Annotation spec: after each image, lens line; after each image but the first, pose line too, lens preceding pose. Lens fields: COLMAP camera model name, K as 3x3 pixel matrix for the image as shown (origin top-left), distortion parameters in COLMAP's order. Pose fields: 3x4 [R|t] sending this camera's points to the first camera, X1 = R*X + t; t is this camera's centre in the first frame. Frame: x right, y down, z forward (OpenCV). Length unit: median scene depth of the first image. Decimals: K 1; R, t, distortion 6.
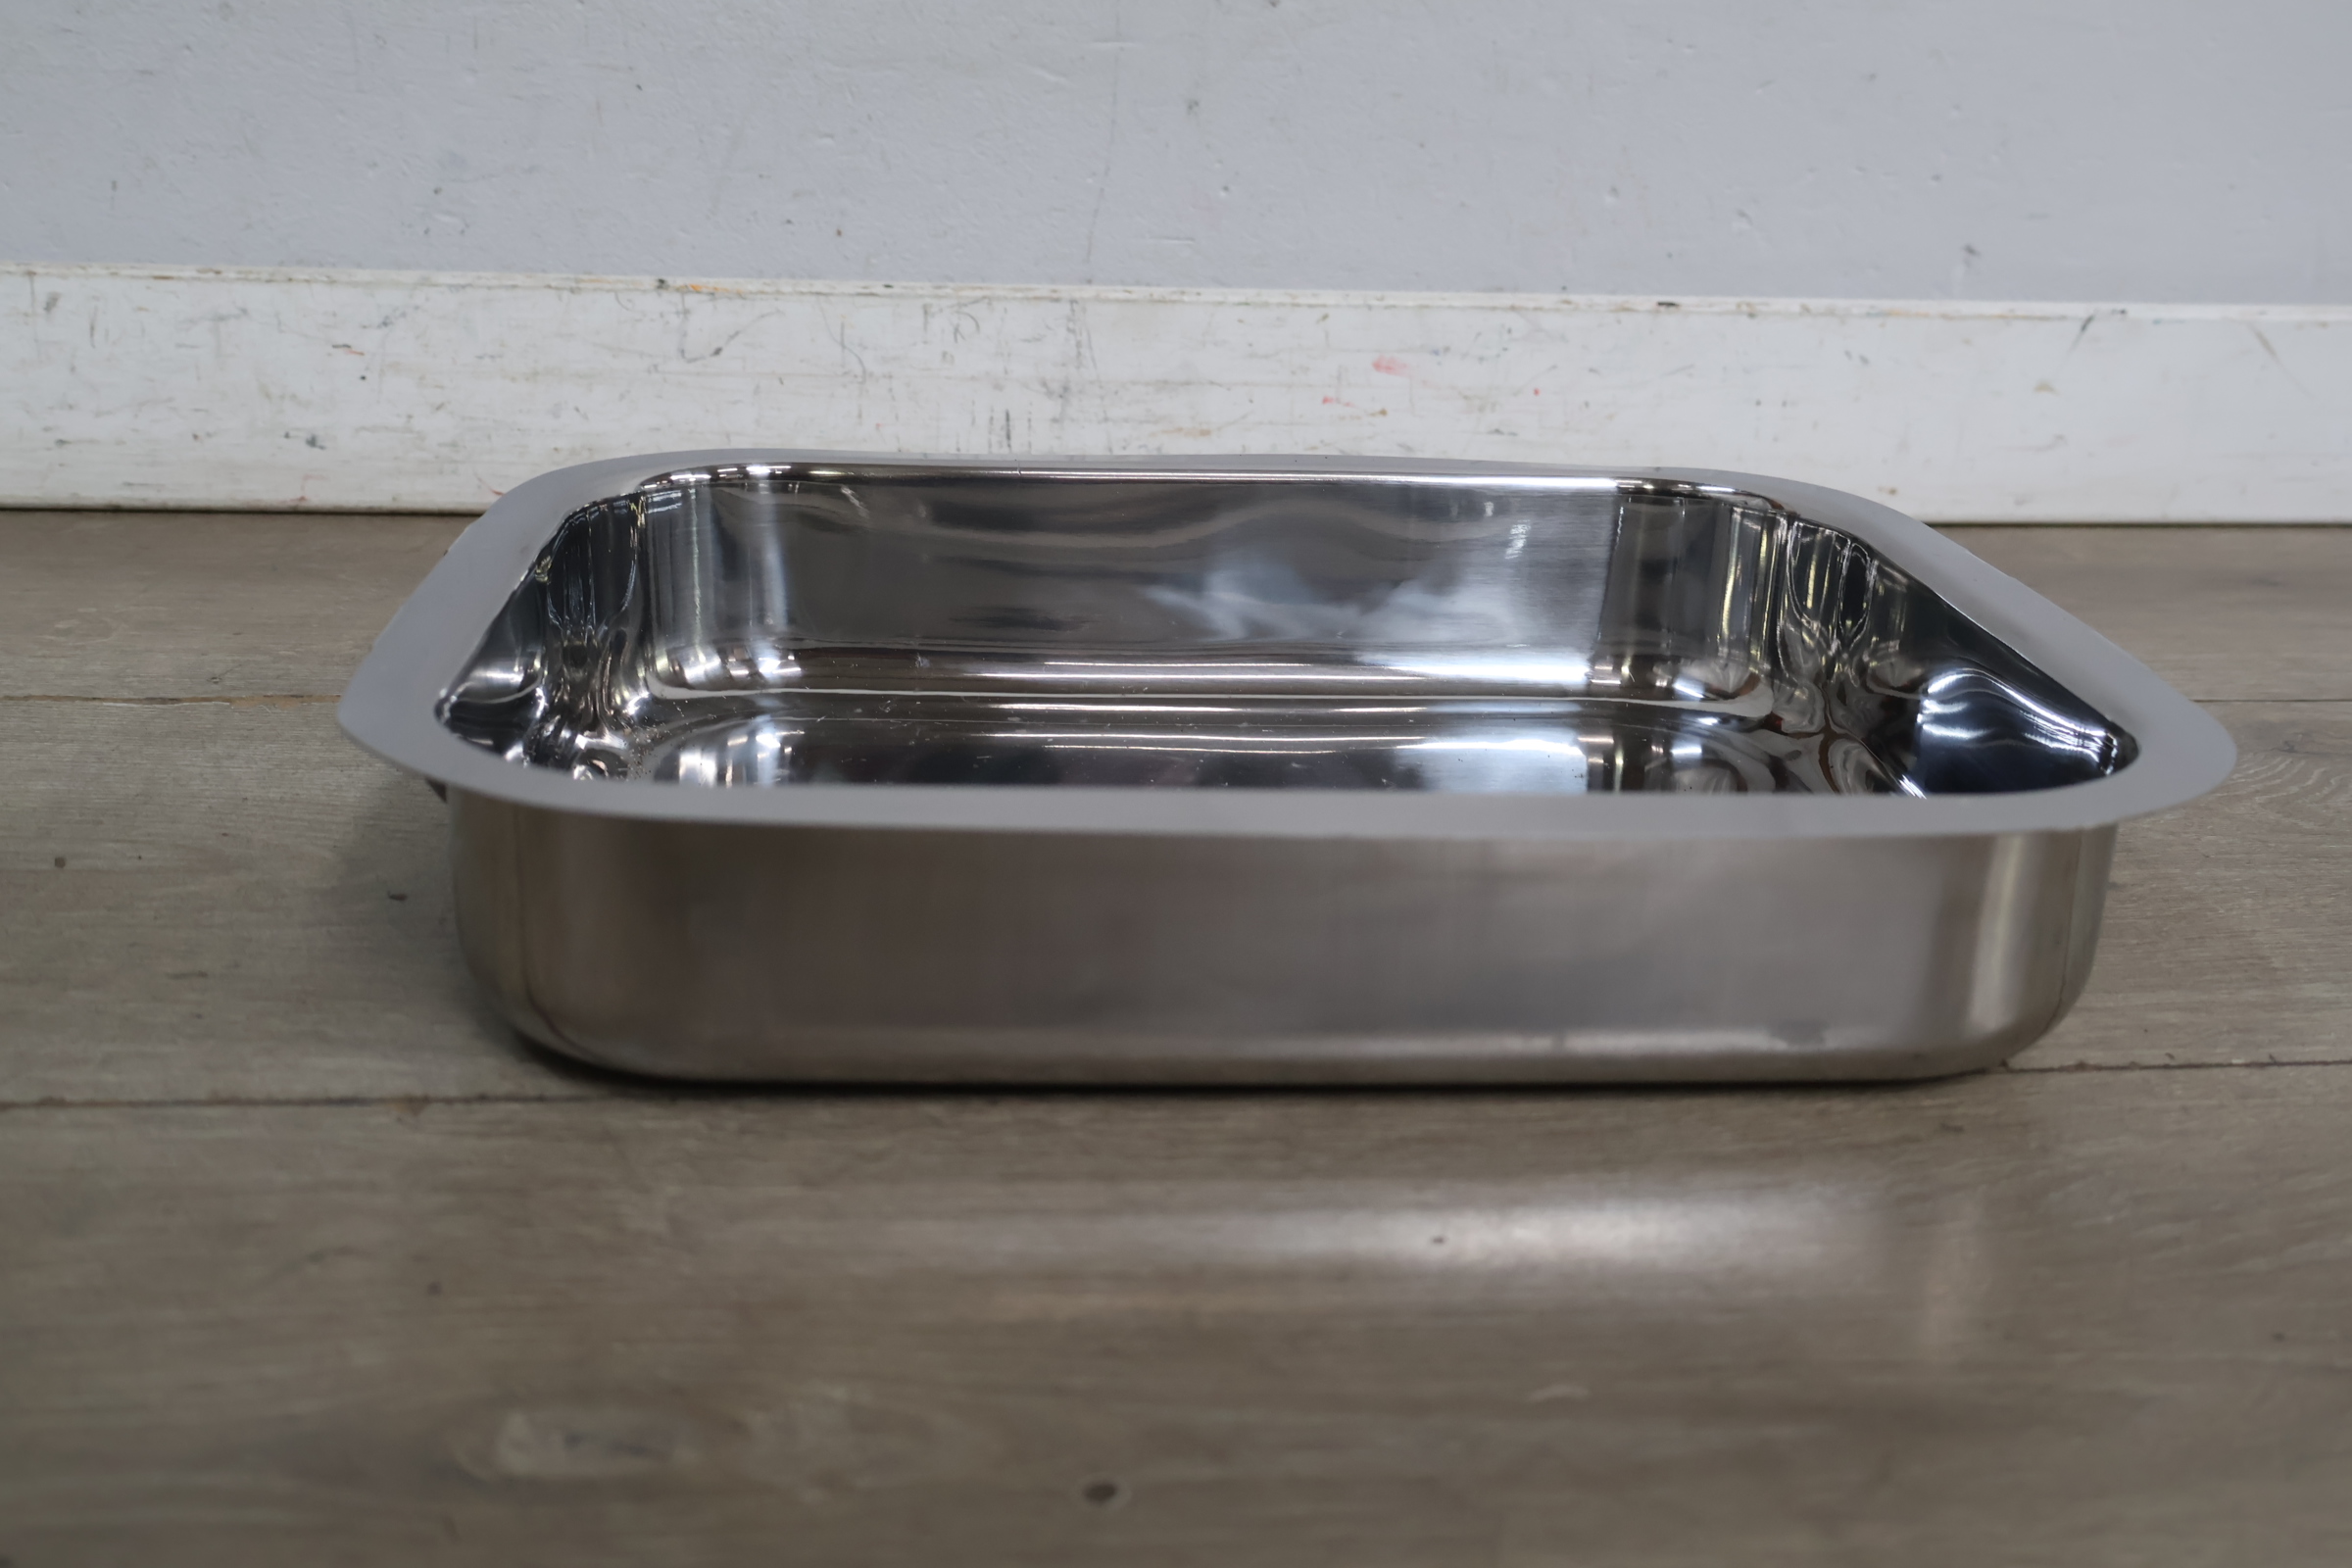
lens RADIAL K [[2421.7, 0, 1178.5], [0, 2421.7, 765.8], [0, 0, 1]] dist [-0.005469, 0.000000]
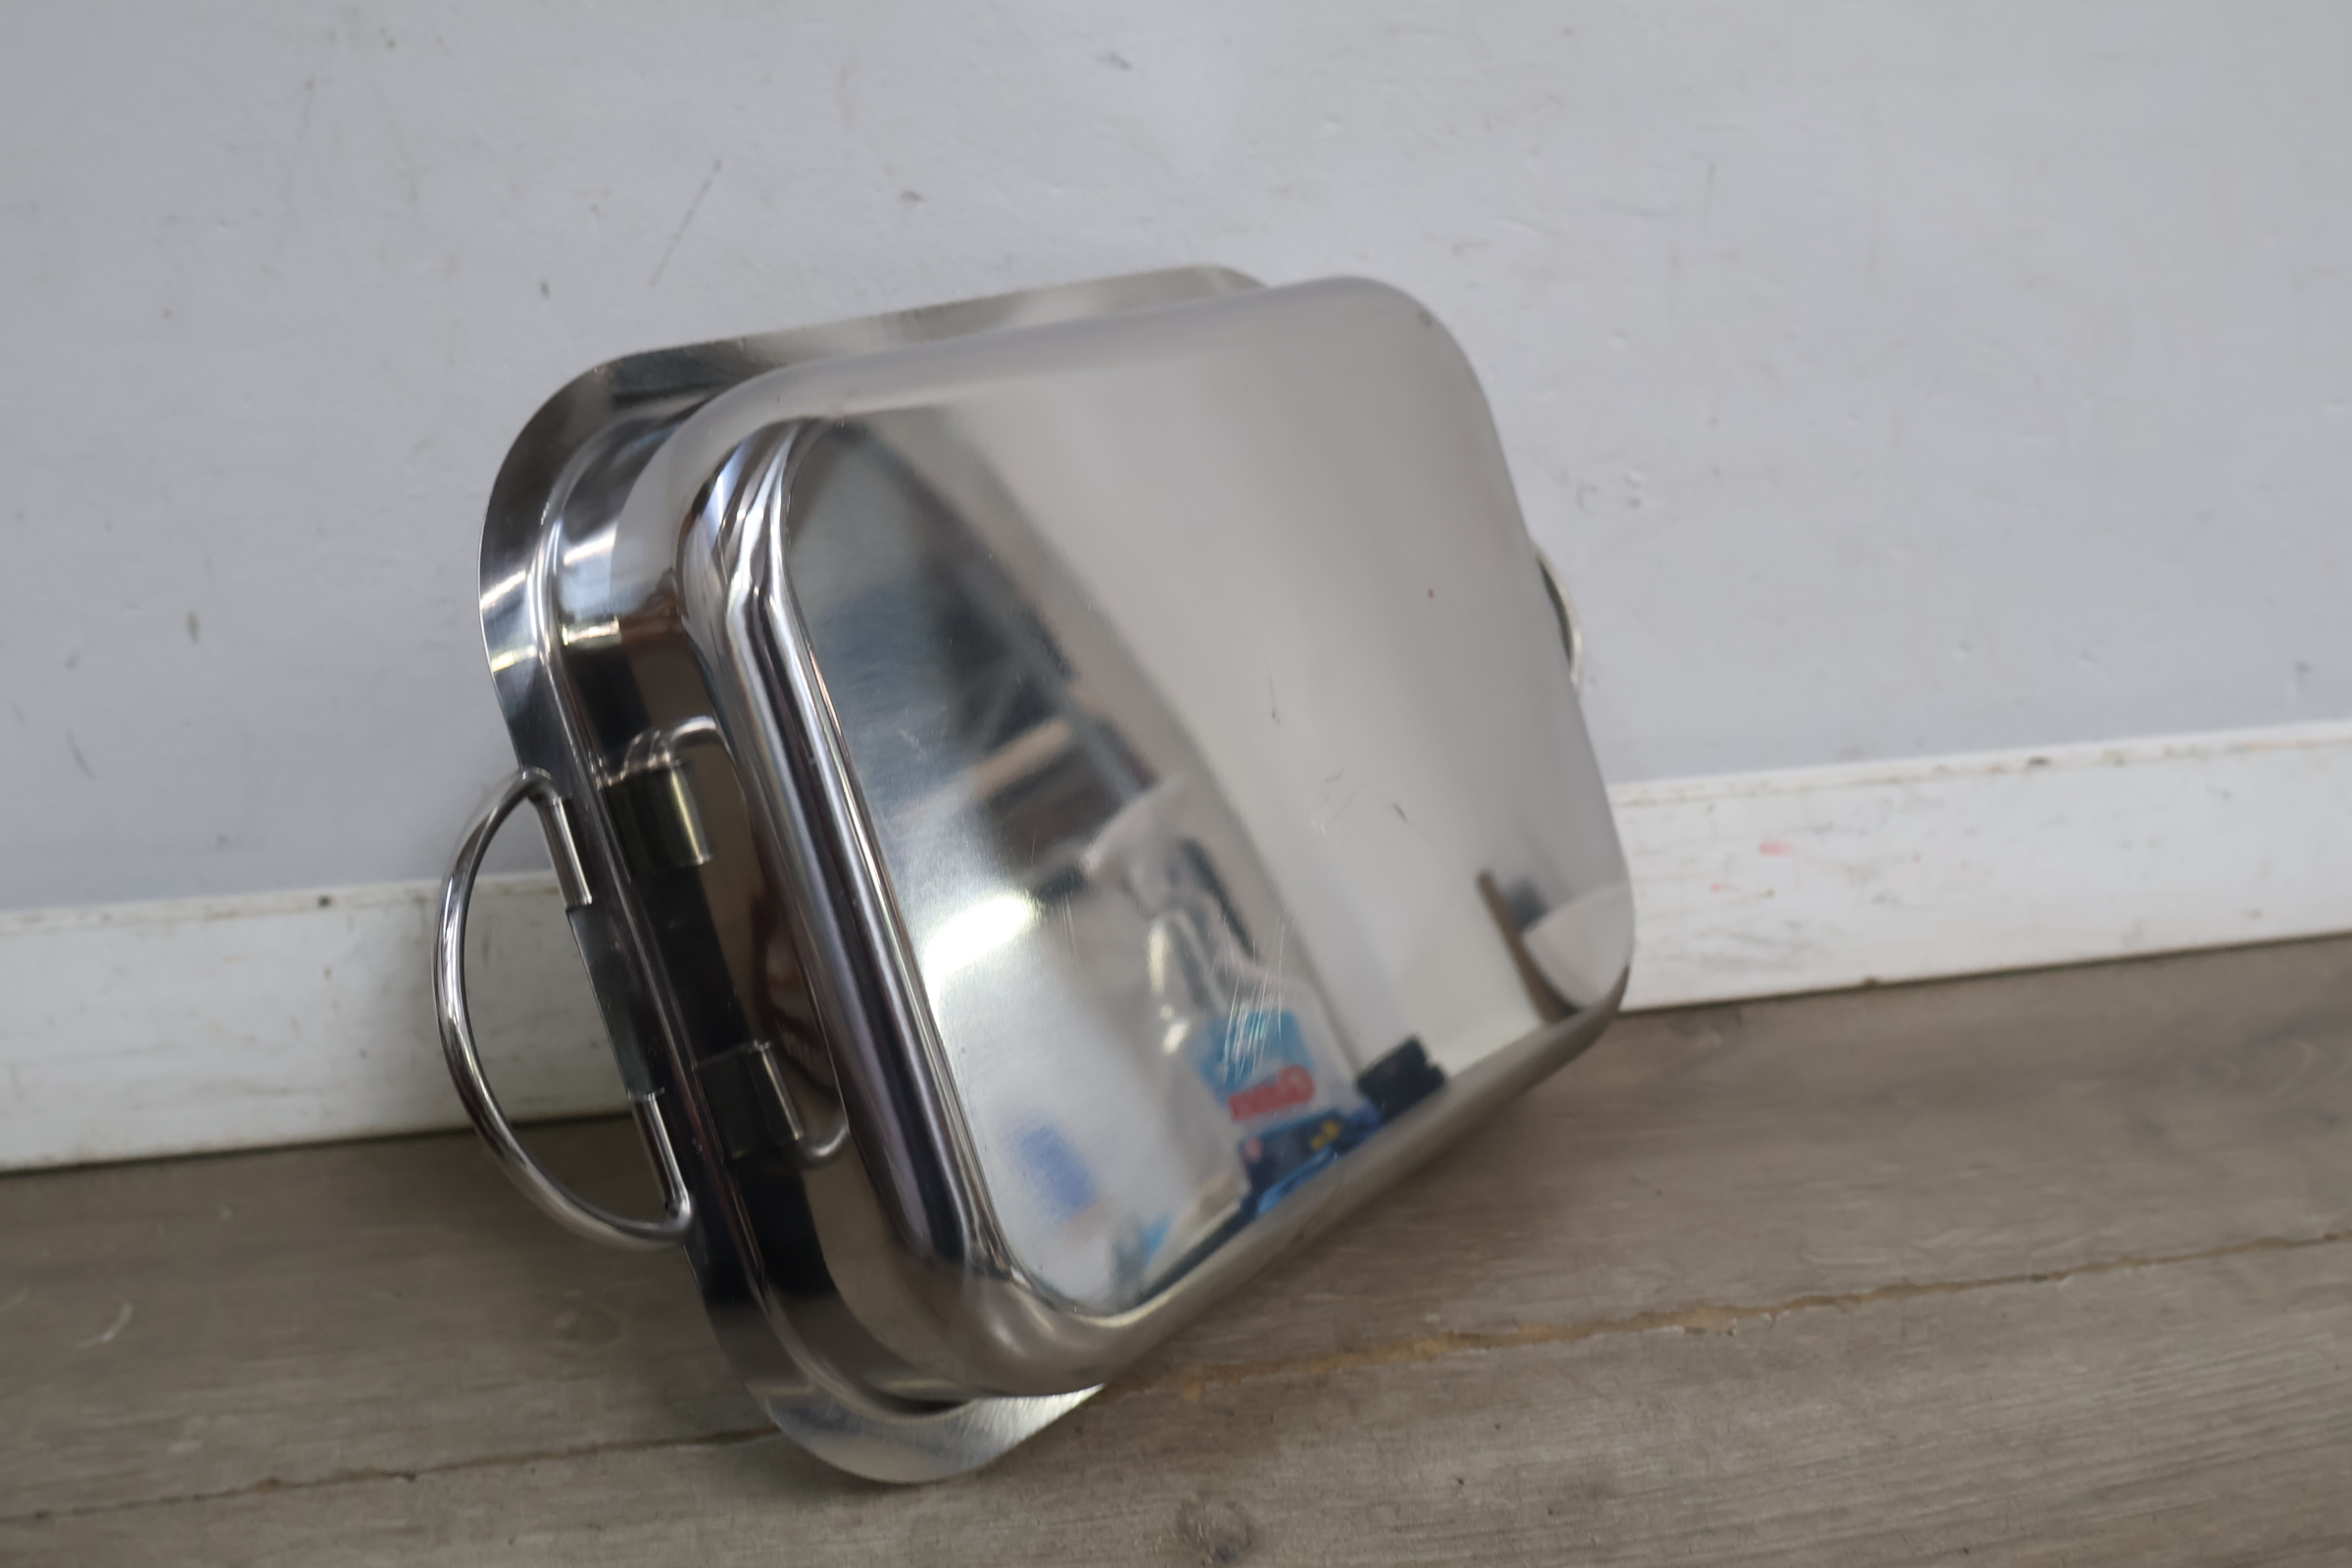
lens RADIAL K [[2421.7, 0, 1171.5], [0, 2421.7, 766.9], [0, 0, 1]] dist [-0.005469, 0.000000]
pose [[0.995177, -0.082665, 0.052819, -0.218263], [0.085186, 0.995237, -0.047408, -0.180421], [-0.048649, 0.051679, 0.997478, 0.021583]]
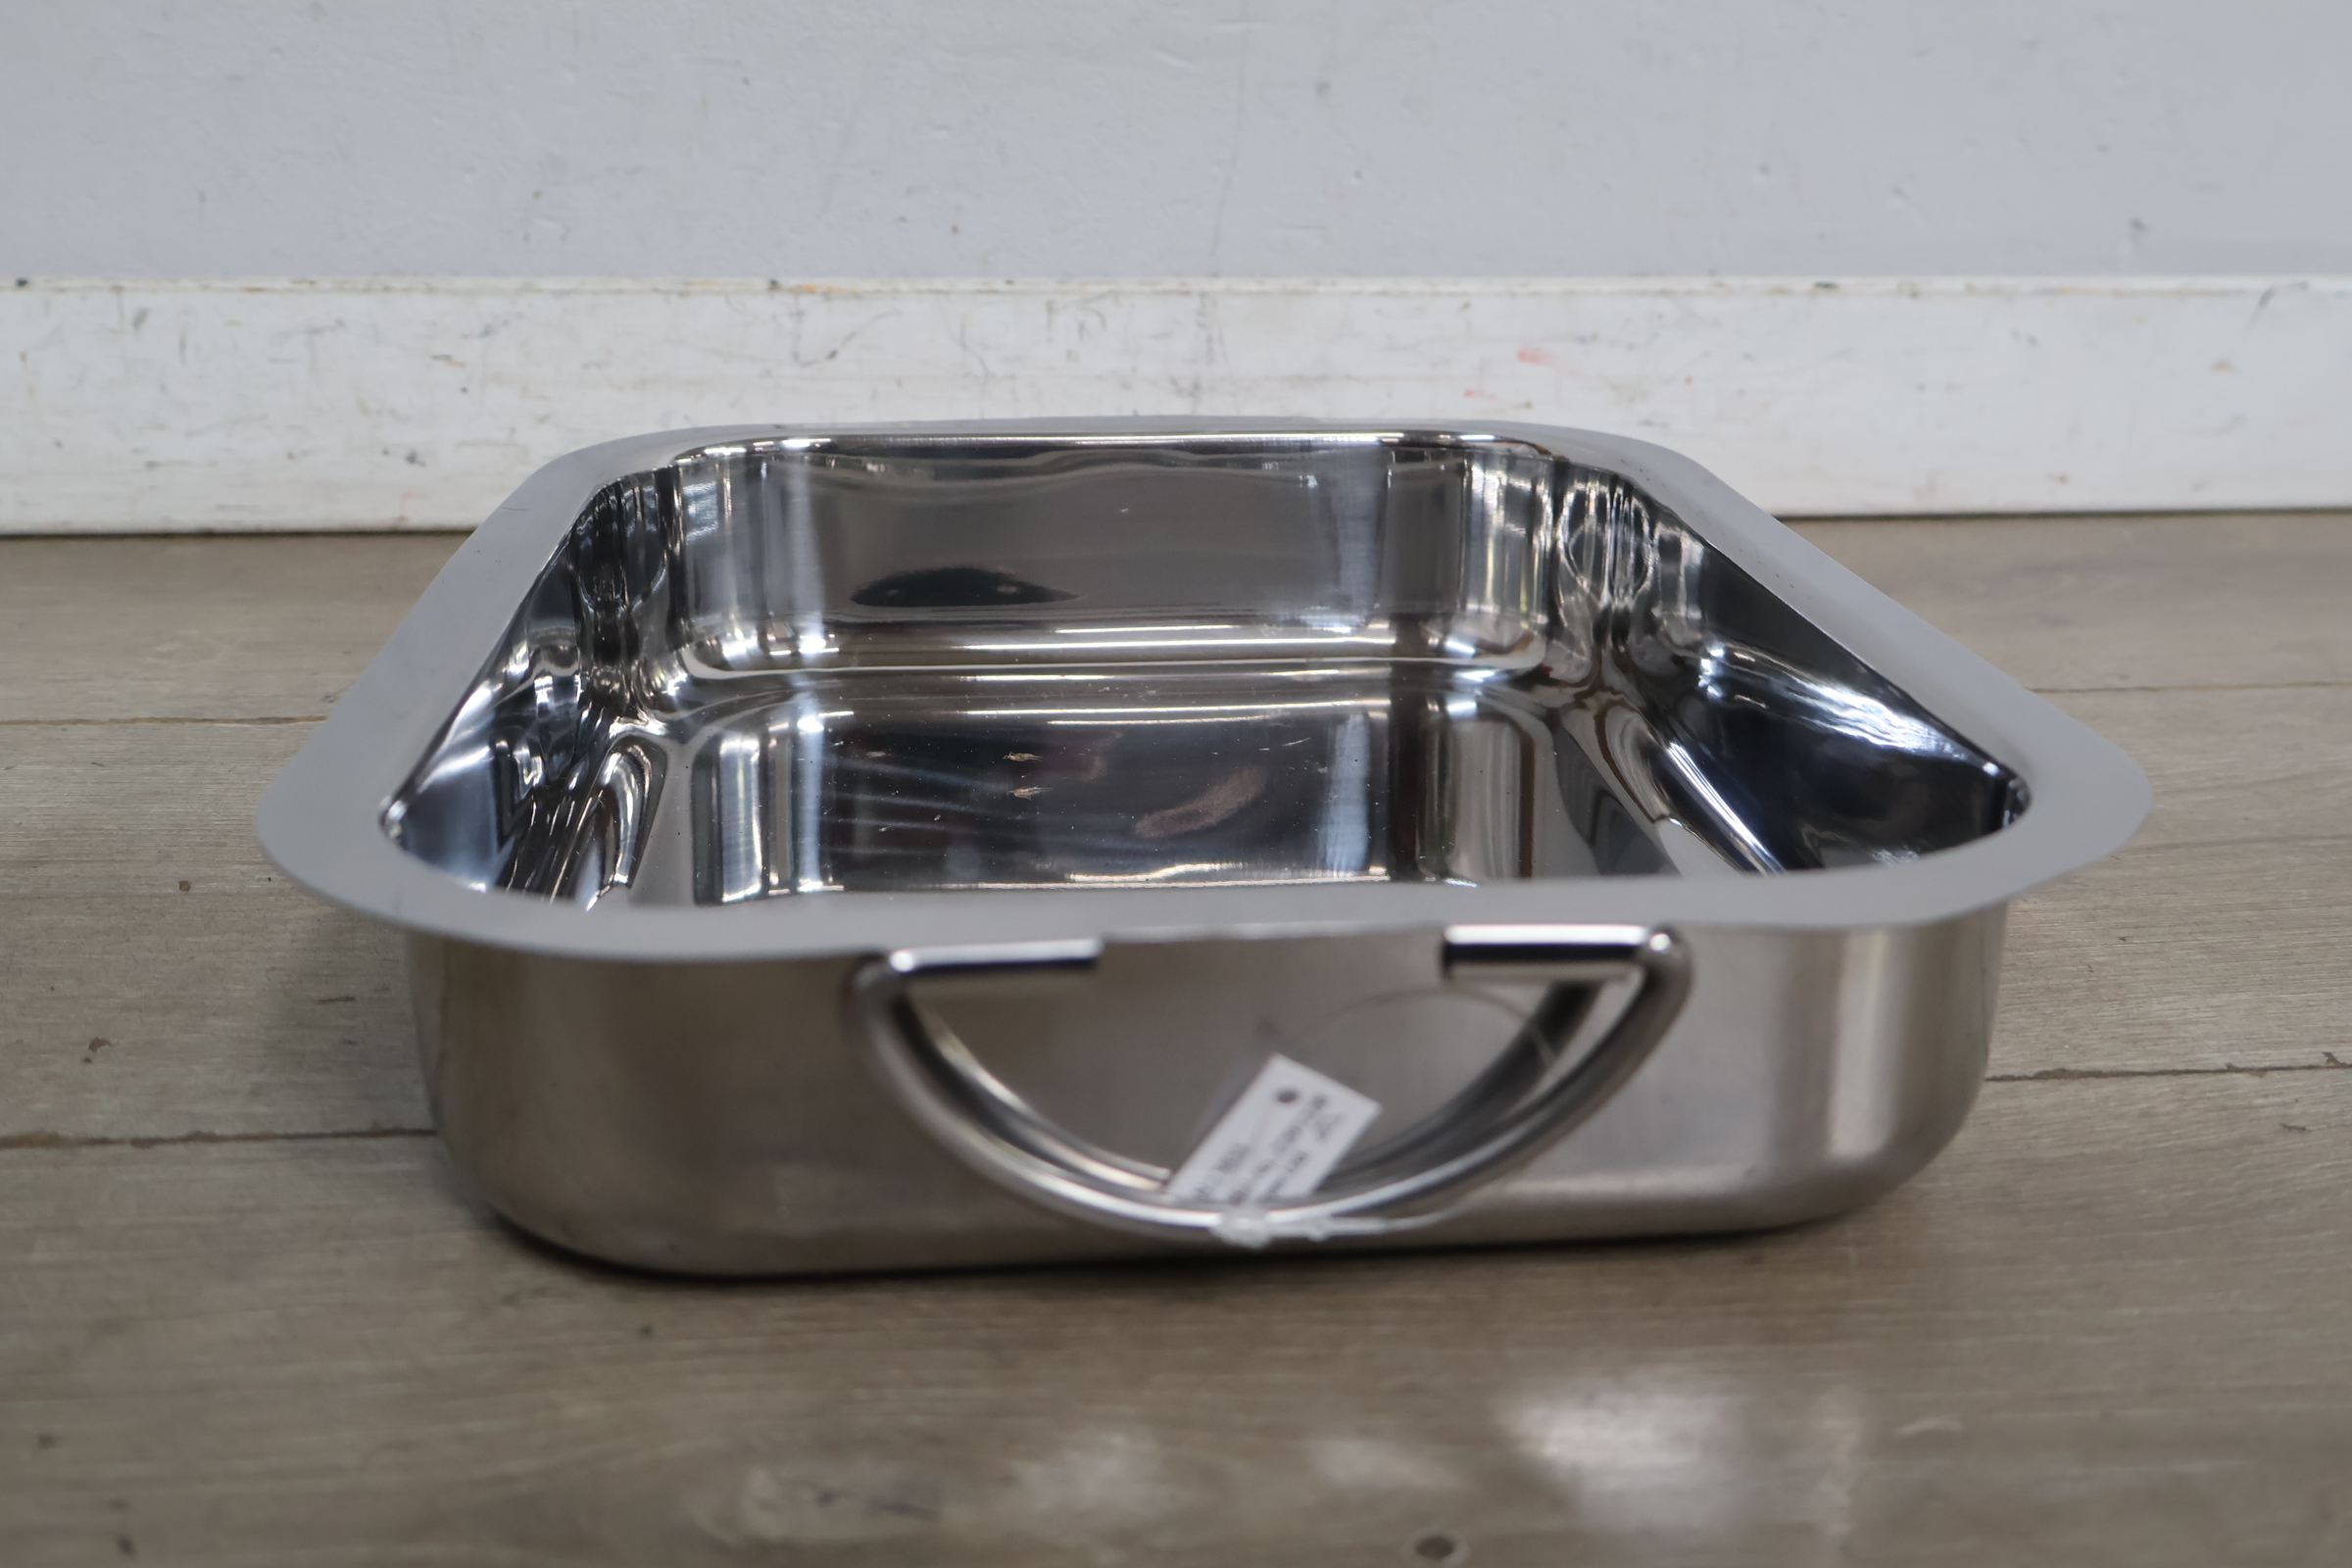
lens RADIAL K [[2421.7, 0, 1179.5], [0, 2421.7, 791.4], [0, 0, 1]] dist [-0.005469, 0.000000]
pose [[0.999689, -0.020167, -0.014663, -0.043858], [0.019998, 0.999733, -0.011591, 0.014607], [0.014892, 0.011294, 0.999825, 0.050777]]
